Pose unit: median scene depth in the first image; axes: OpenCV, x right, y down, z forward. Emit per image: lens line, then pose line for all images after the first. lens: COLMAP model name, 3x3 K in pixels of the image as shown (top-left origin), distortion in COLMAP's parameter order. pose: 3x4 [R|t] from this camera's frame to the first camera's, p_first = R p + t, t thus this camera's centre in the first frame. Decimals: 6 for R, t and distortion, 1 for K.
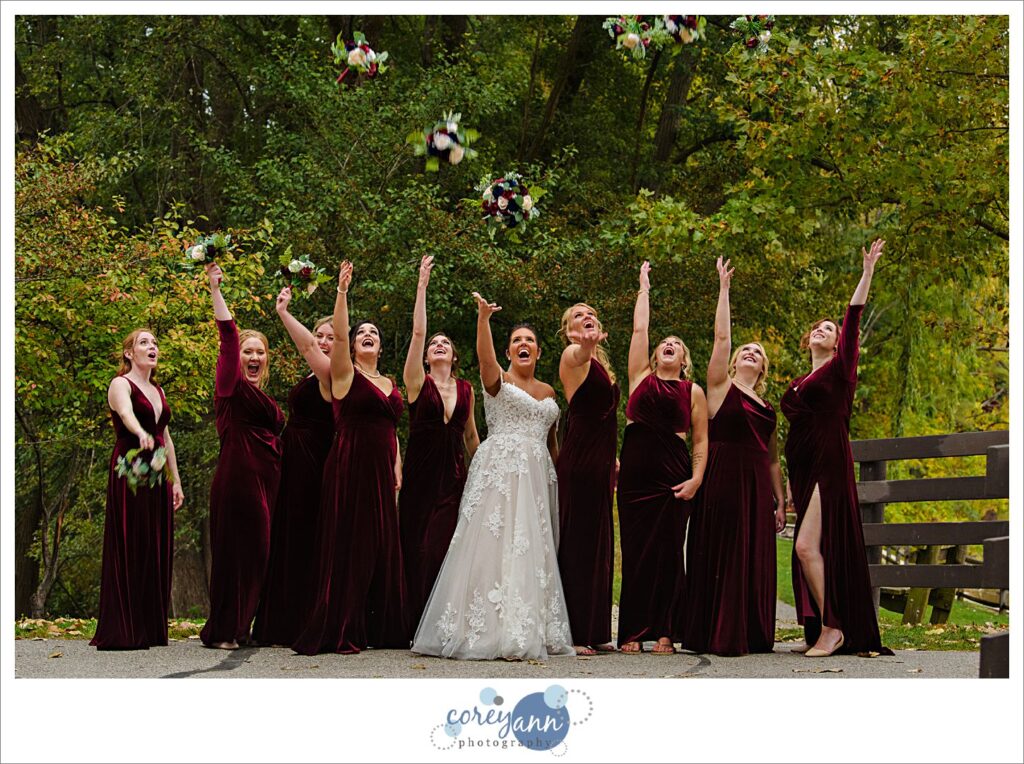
lens RADIAL K [[2174.8, 0, 512.0], [0, 2174.8, 382.0], [0, 0, 1]] dist [0.001299, -0.379788]
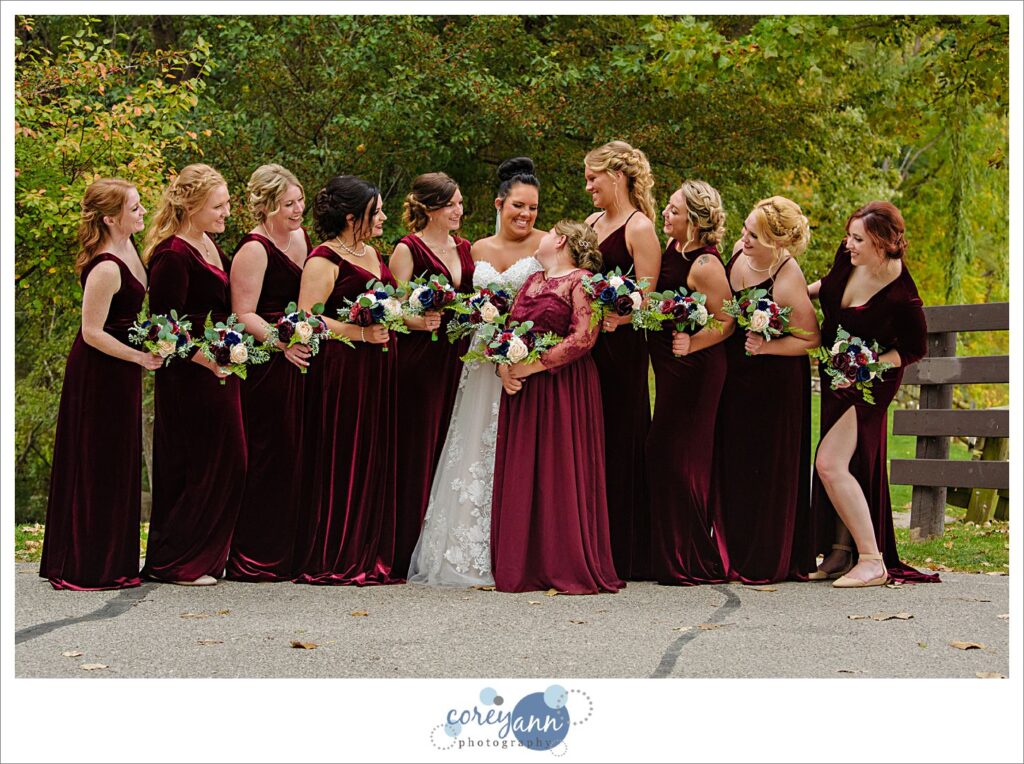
lens RADIAL K [[2174.8, 0, 512.0], [0, 2174.8, 382.0], [0, 0, 1]] dist [0.001299, -0.379788]
pose [[0.999933, -0.002227, -0.011343, 0.011161], [0.003030, 0.997451, 0.071287, -0.002485], [0.011155, -0.071317, 0.997391, 0.136196]]
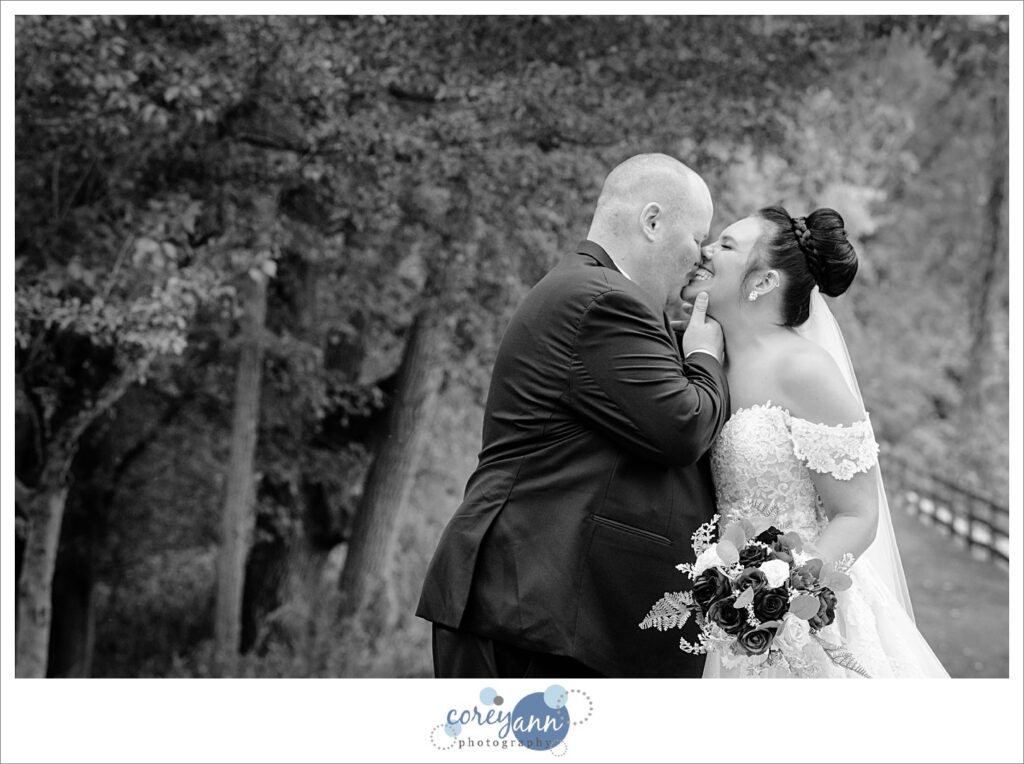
lens RADIAL K [[2914.0, 0, 512.0], [0, 2914.0, 382.0], [0, 0, 1]] dist [0.323706, 0.135071]
pose [[0.998542, -0.025778, 0.047428, 0.018667], [0.023634, 0.998698, 0.045215, -0.003102], [-0.048532, -0.044028, 0.997851, 0.388070]]
